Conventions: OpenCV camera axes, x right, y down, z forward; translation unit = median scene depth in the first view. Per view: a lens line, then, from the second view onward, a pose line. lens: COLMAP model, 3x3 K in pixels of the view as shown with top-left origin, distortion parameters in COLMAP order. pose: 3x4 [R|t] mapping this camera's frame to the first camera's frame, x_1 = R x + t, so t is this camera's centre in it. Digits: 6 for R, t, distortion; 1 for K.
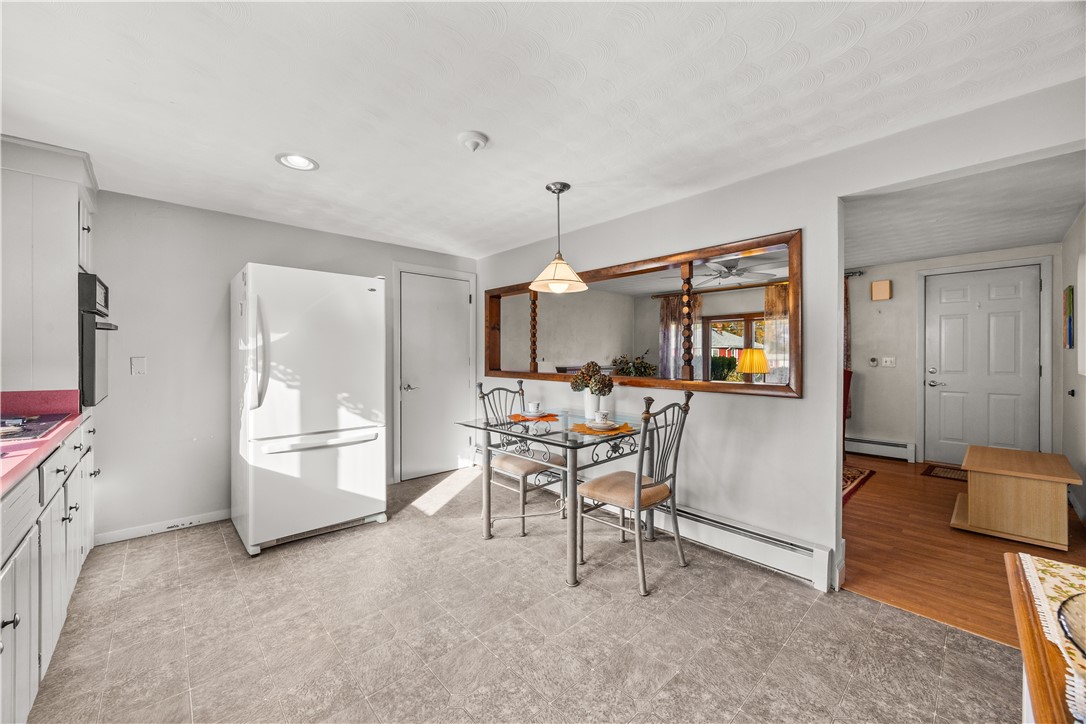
lens RADIAL K [[412.4, 0, 539.5], [0, 412.4, 358.7], [0, 0, 1]] dist [-0.002000, -0.000064]
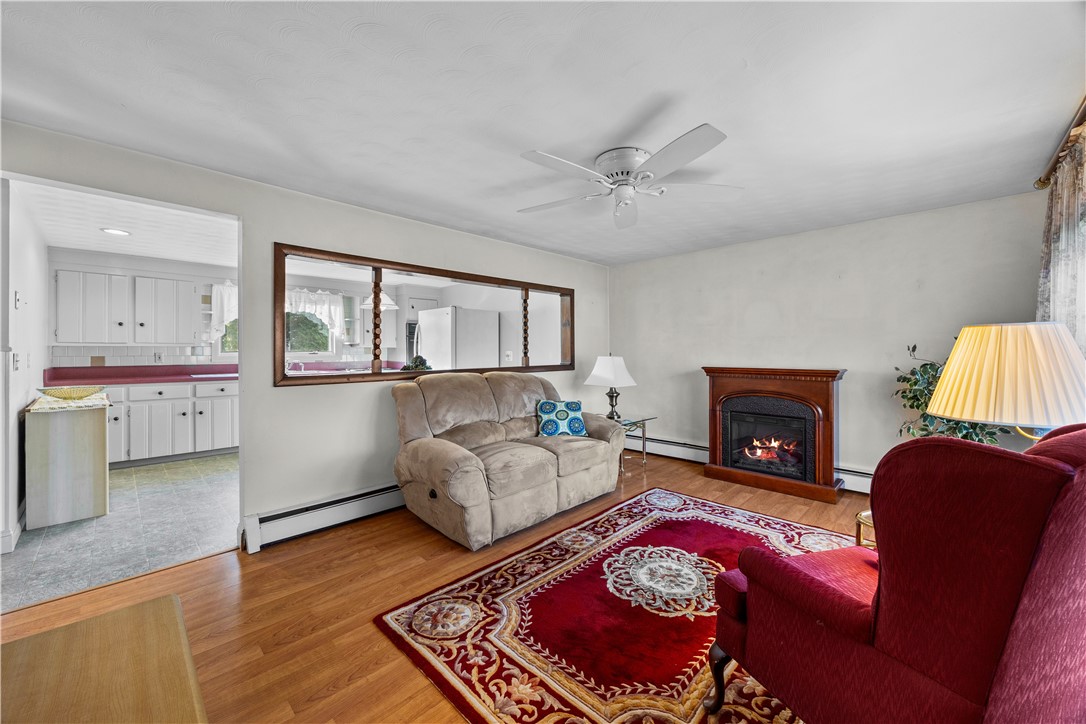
lens RADIAL K [[416.0, 0, 537.7], [0, 416.0, 351.4], [0, 0, 1]] dist [-0.000729, 0.000066]
pose [[0.052105, 0.001538, -0.998640, 1.850346], [-0.006872, 0.999976, 0.001182, -0.012378], [0.998618, 0.006801, 0.052115, 1.686445]]
